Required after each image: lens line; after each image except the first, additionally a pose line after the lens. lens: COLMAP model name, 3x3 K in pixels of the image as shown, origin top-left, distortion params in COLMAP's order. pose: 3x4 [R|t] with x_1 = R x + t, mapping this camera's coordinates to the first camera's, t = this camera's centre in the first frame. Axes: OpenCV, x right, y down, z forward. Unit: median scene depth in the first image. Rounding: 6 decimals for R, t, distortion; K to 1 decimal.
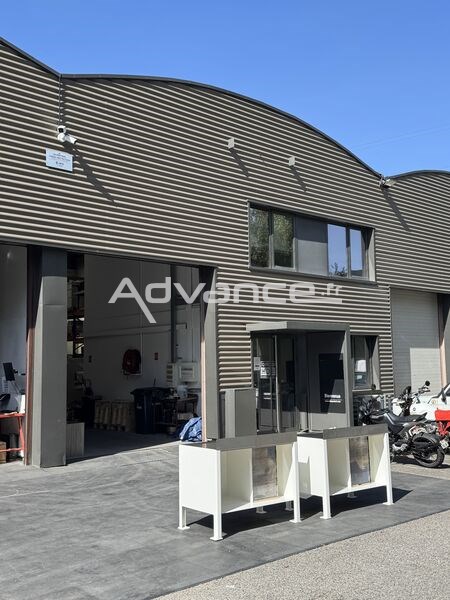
lens RADIAL K [[619.2, 0, 213.3], [0, 619.2, 299.0], [0, 0, 1]] dist [0.196192, -0.385643]
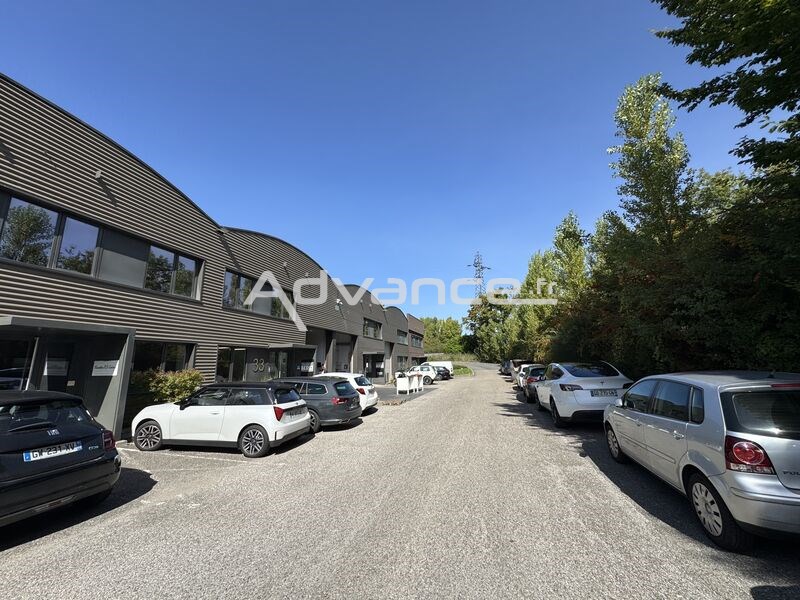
lens RADIAL K [[318.6, 0, 400.6], [0, 318.6, 302.1], [0, 0, 1]] dist [0.000346, -0.000274]
pose [[0.833794, 0.116664, 0.539608, -0.949379], [-0.068726, 0.991748, -0.108223, -0.075010], [-0.547781, 0.053151, 0.834932, -0.792451]]
